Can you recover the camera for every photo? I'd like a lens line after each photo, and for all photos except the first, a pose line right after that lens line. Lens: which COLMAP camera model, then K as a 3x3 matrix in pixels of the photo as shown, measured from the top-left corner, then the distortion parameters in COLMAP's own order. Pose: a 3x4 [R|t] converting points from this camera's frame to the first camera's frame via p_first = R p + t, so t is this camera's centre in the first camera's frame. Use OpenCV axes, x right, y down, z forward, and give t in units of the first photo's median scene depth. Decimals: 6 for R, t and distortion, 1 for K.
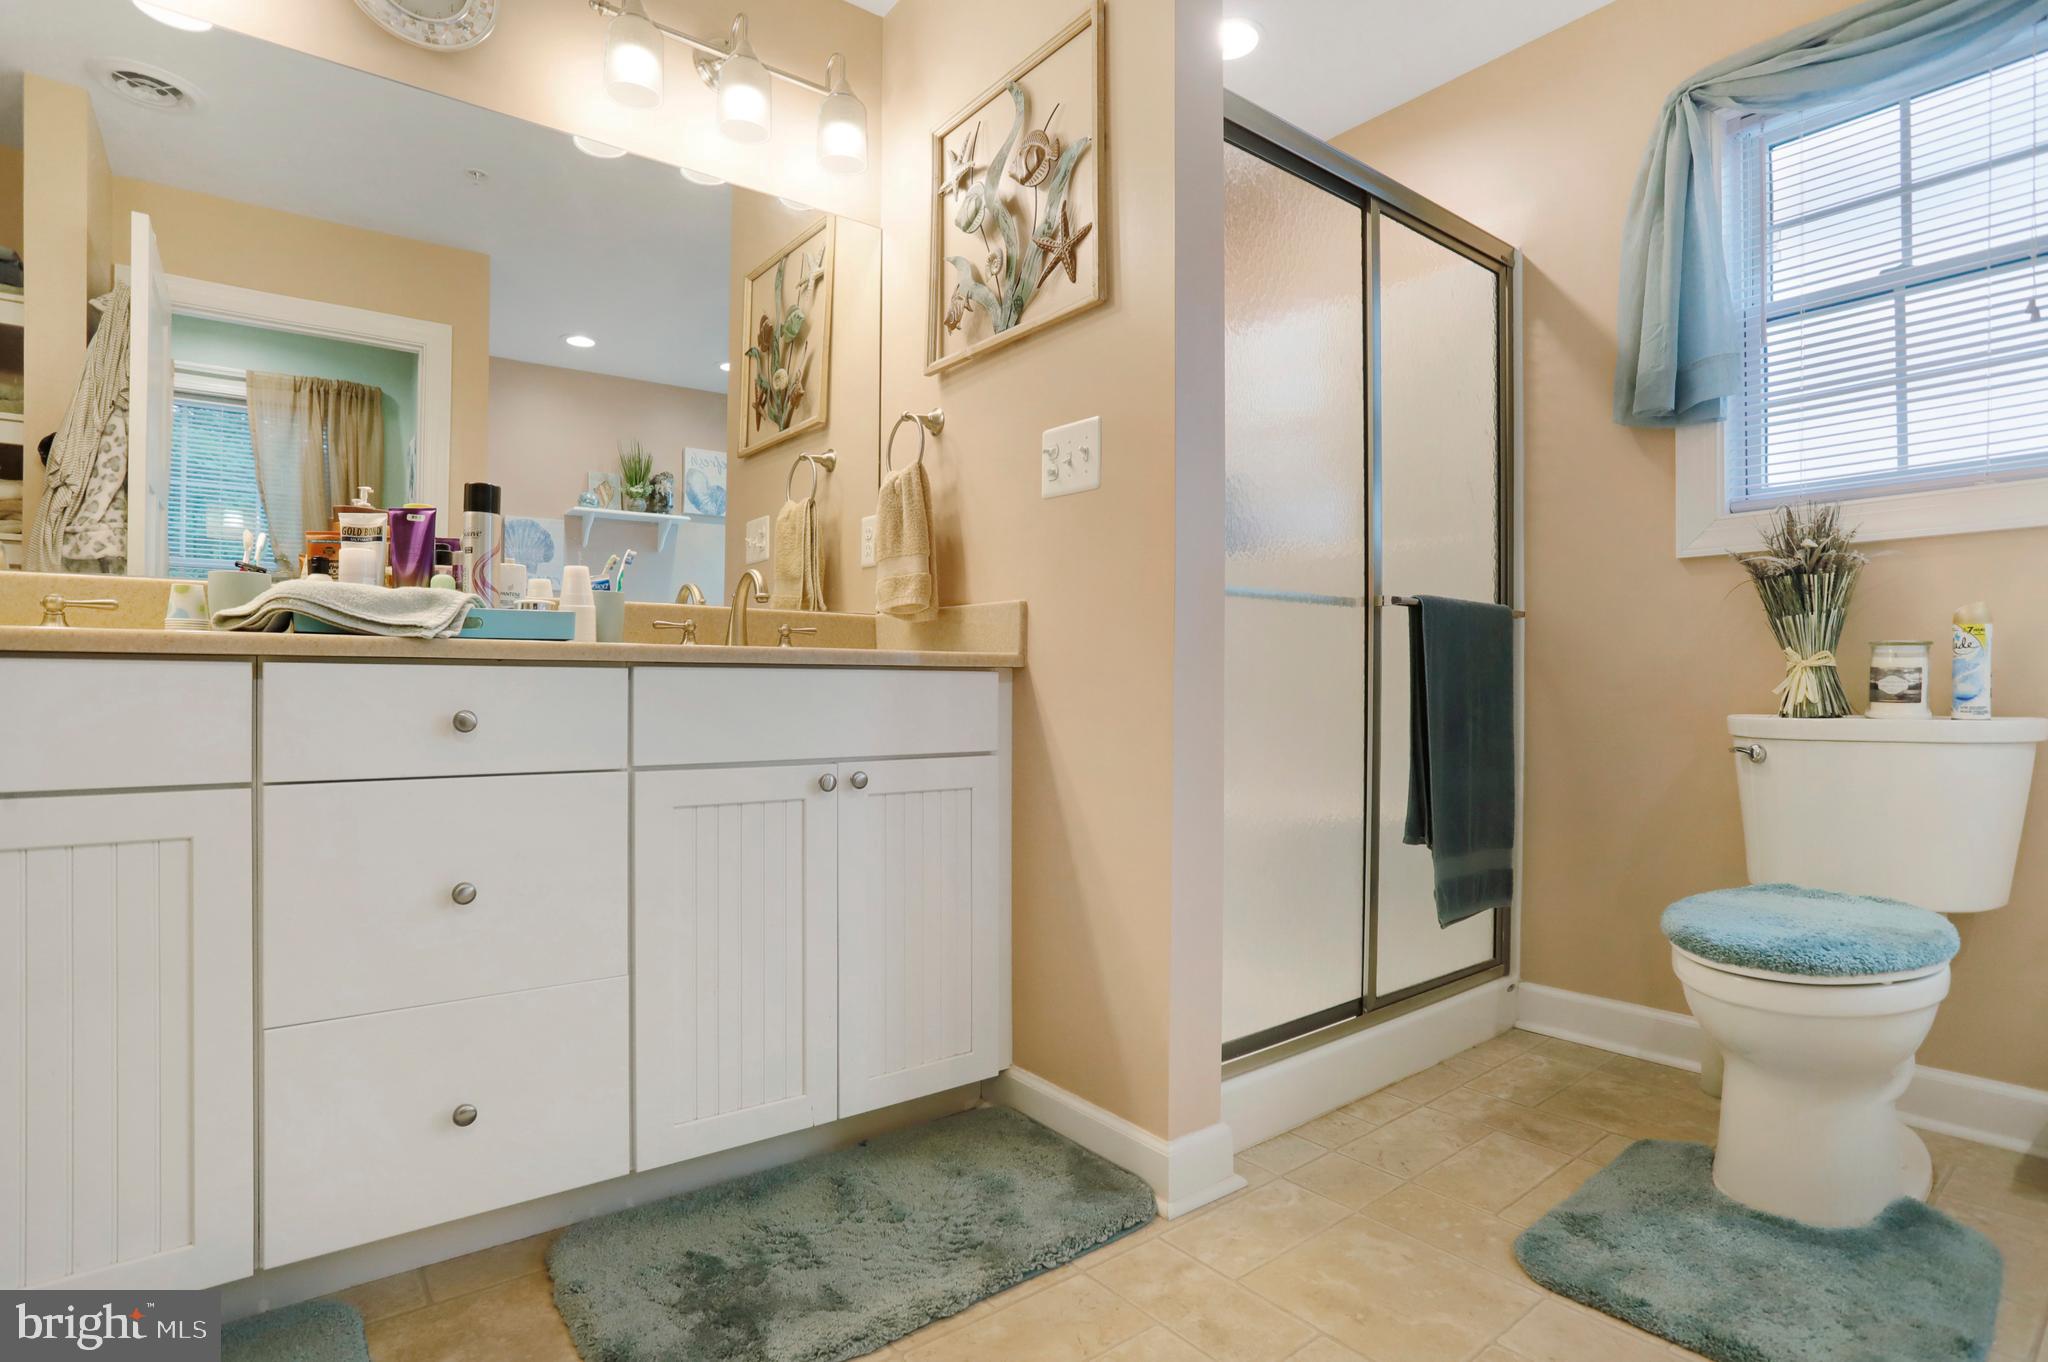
lens RADIAL K [[1002.5, 0, 1029.3], [0, 1002.5, 685.9], [0, 0, 1]] dist [-0.065981, 0.030782]
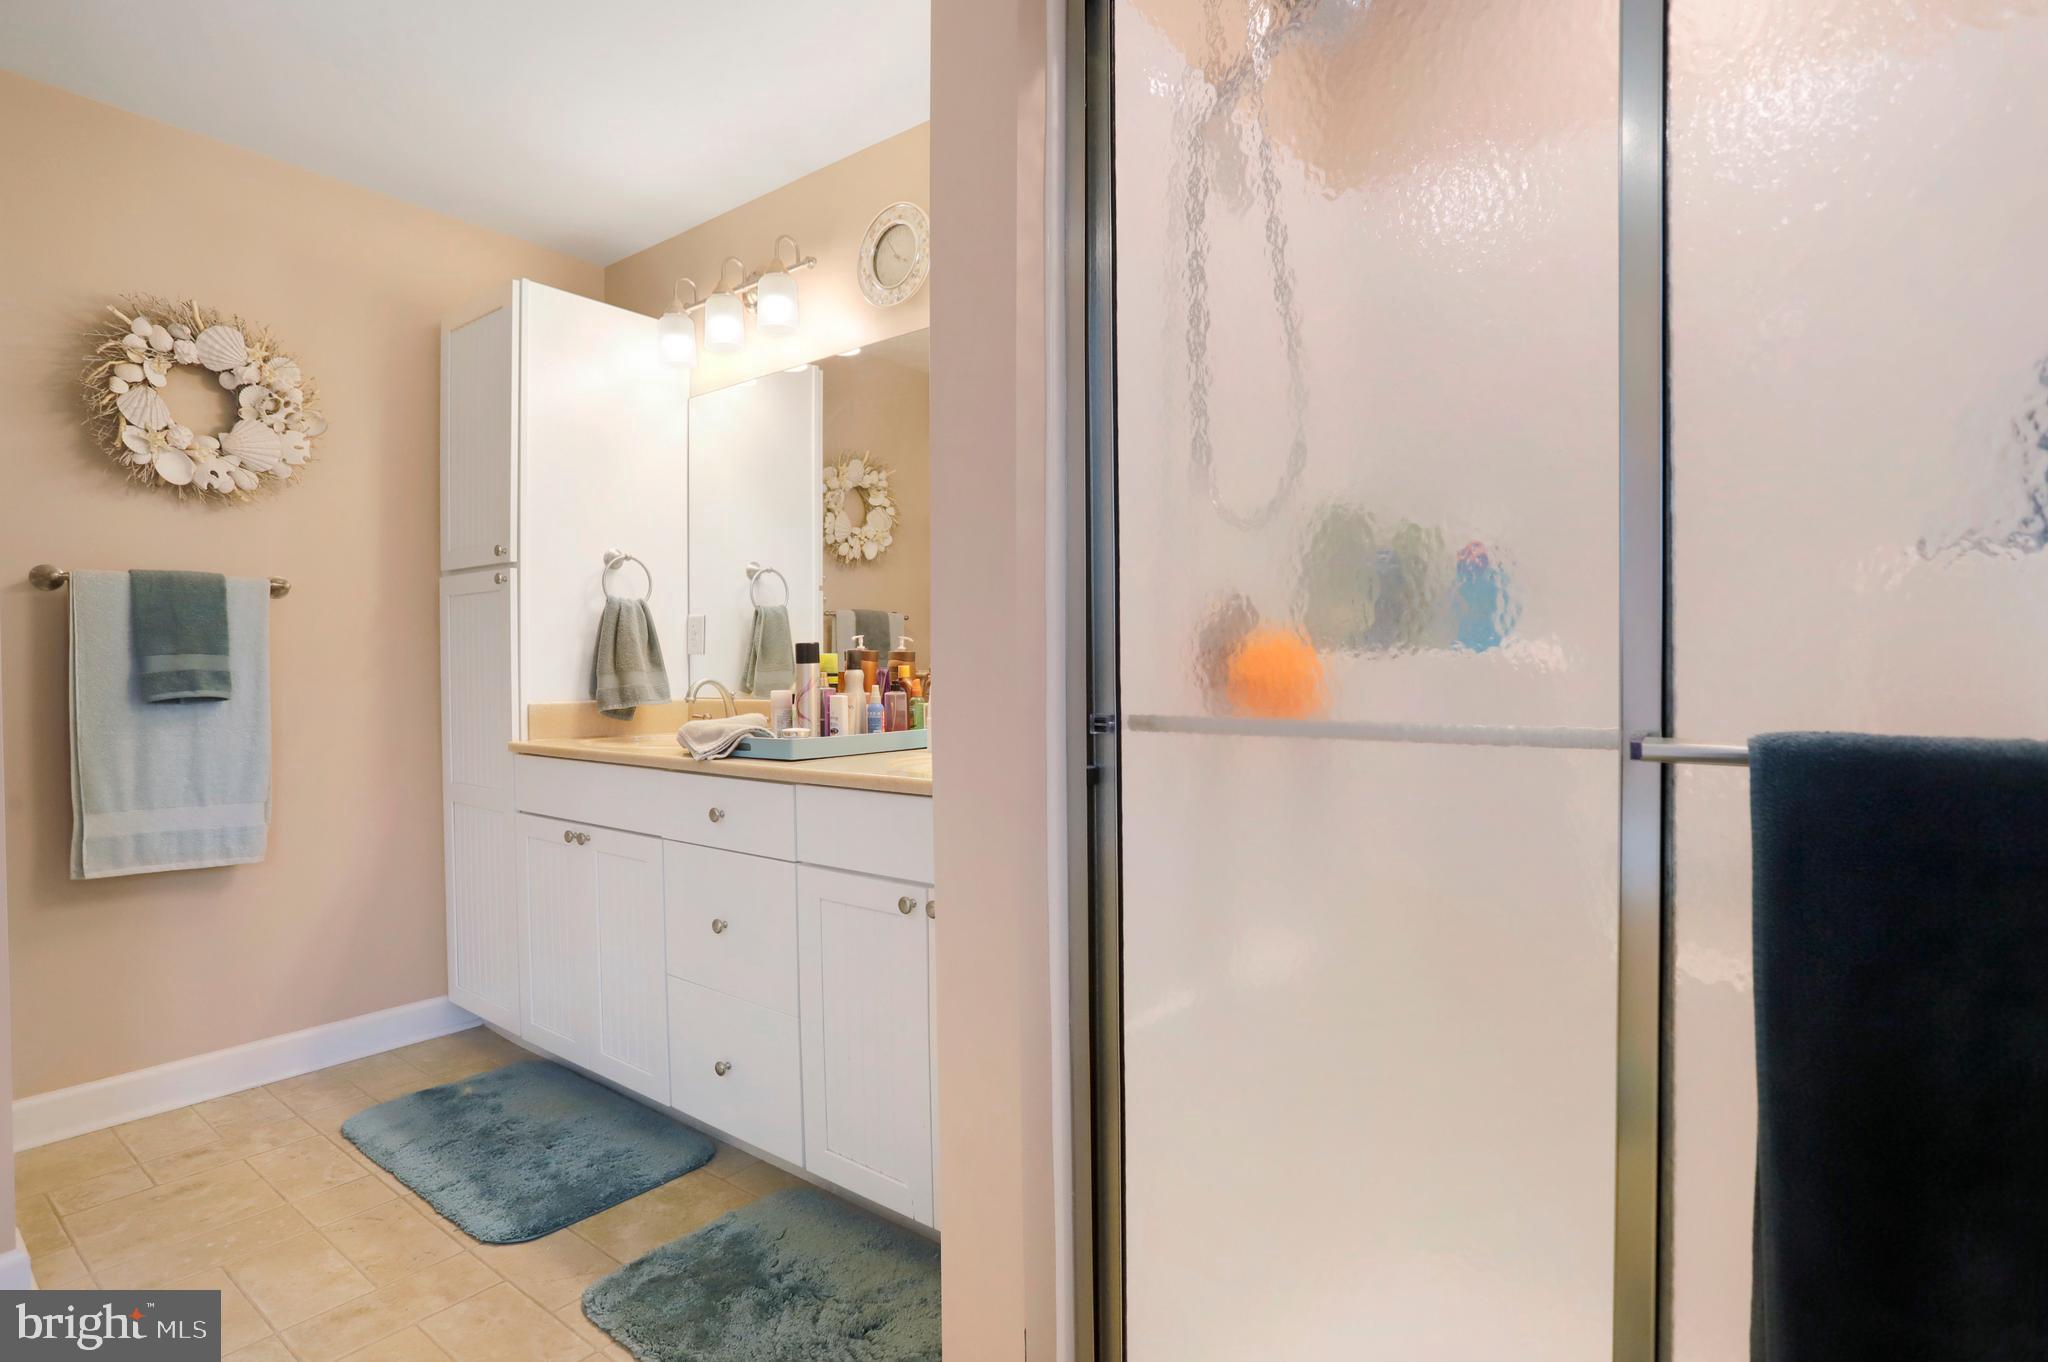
lens RADIAL K [[1002.5, 0, 1029.3], [0, 1002.5, 685.9], [0, 0, 1]] dist [-0.065981, 0.030782]
pose [[0.260048, 0.010874, -0.965534, 0.927115], [-0.006174, 0.999935, 0.009599, -0.160392], [0.965576, 0.003465, 0.260098, 0.940211]]
